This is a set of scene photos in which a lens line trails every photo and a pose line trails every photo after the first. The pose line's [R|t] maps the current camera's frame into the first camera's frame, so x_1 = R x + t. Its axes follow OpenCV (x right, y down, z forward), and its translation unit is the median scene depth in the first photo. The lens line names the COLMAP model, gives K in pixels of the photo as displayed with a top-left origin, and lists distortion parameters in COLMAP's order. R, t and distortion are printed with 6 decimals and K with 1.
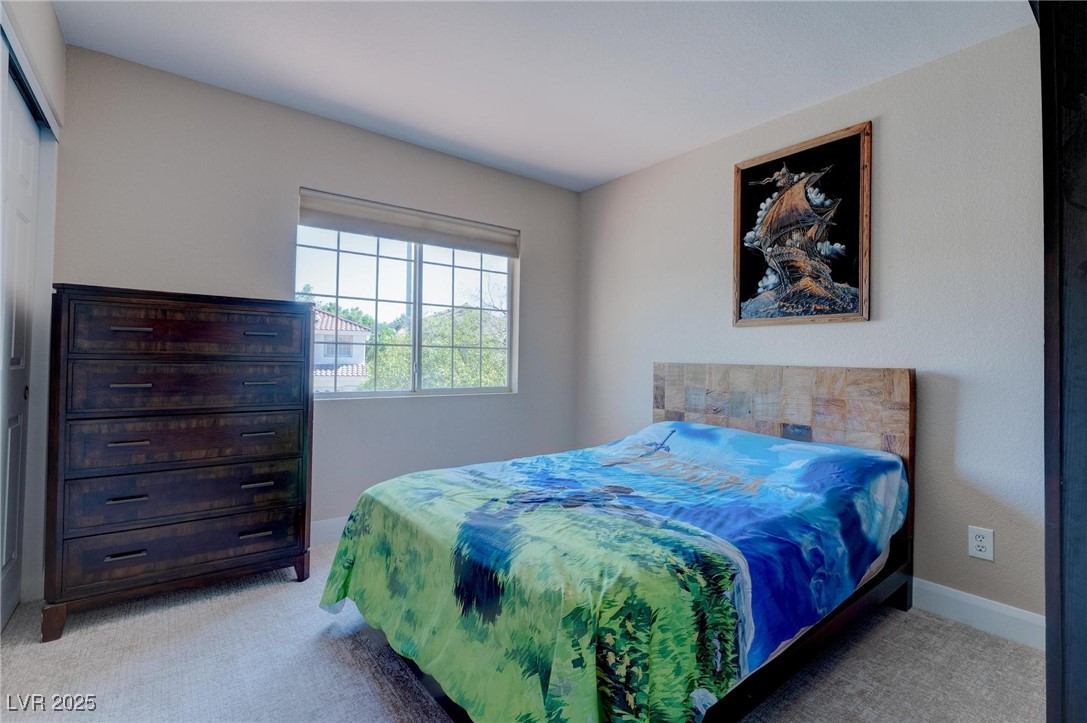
lens RADIAL K [[492.8, 0, 544.1], [0, 492.8, 351.5], [0, 0, 1]] dist [-0.018650, 0.005069]
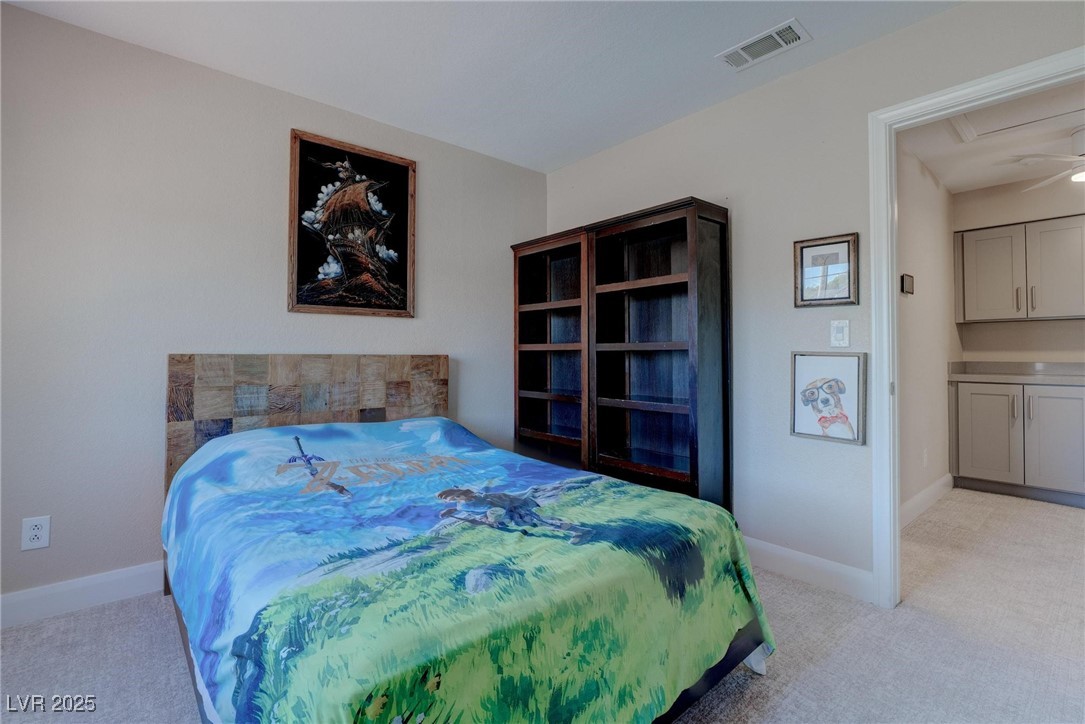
lens RADIAL K [[491.9, 0, 539.1], [0, 491.9, 344.8], [0, 0, 1]] dist [-0.018650, 0.005069]
pose [[-0.033079, -0.002799, 0.999449, -0.568501], [-0.019024, 0.999817, 0.002171, -0.001464], [-0.999272, -0.018942, -0.033126, 0.645875]]
